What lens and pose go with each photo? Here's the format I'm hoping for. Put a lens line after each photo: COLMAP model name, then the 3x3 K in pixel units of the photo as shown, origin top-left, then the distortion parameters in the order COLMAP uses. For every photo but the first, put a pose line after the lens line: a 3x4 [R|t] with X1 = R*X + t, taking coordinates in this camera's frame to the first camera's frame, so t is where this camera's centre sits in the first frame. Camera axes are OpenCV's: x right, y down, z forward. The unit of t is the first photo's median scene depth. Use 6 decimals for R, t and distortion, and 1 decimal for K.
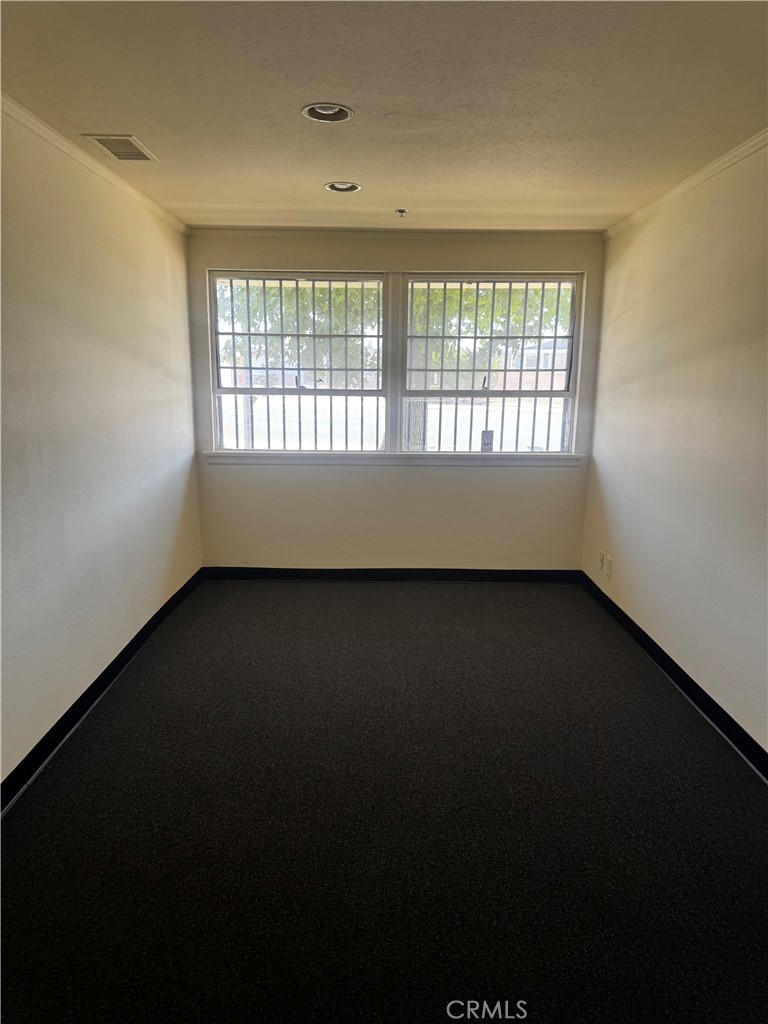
lens RADIAL K [[713.6, 0, 384.0], [0, 713.6, 512.0], [0, 0, 1]] dist [-0.020457, -0.001404]
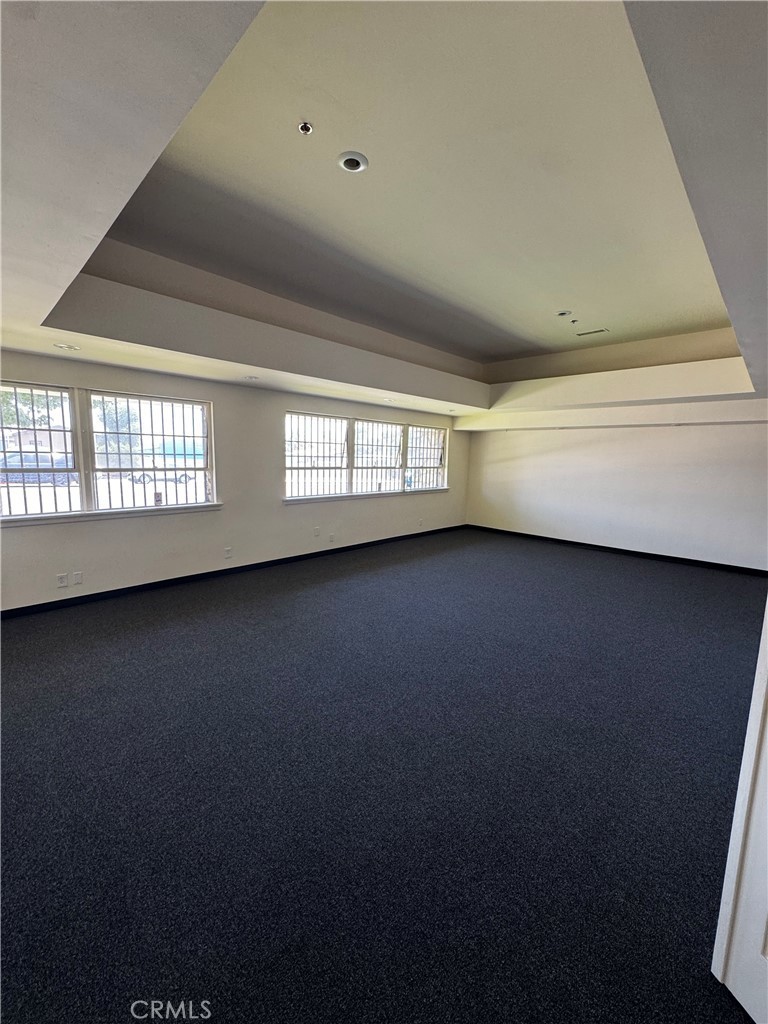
lens RADIAL K [[415.8, 0, 384.0], [0, 415.8, 512.0], [0, 0, 1]] dist [0.000310, 0.000091]
pose [[0.702472, -0.084226, 0.706710, -0.379508], [0.127681, 0.991777, -0.008716, 0.001183], [-0.700164, 0.096356, 0.707450, -0.011778]]
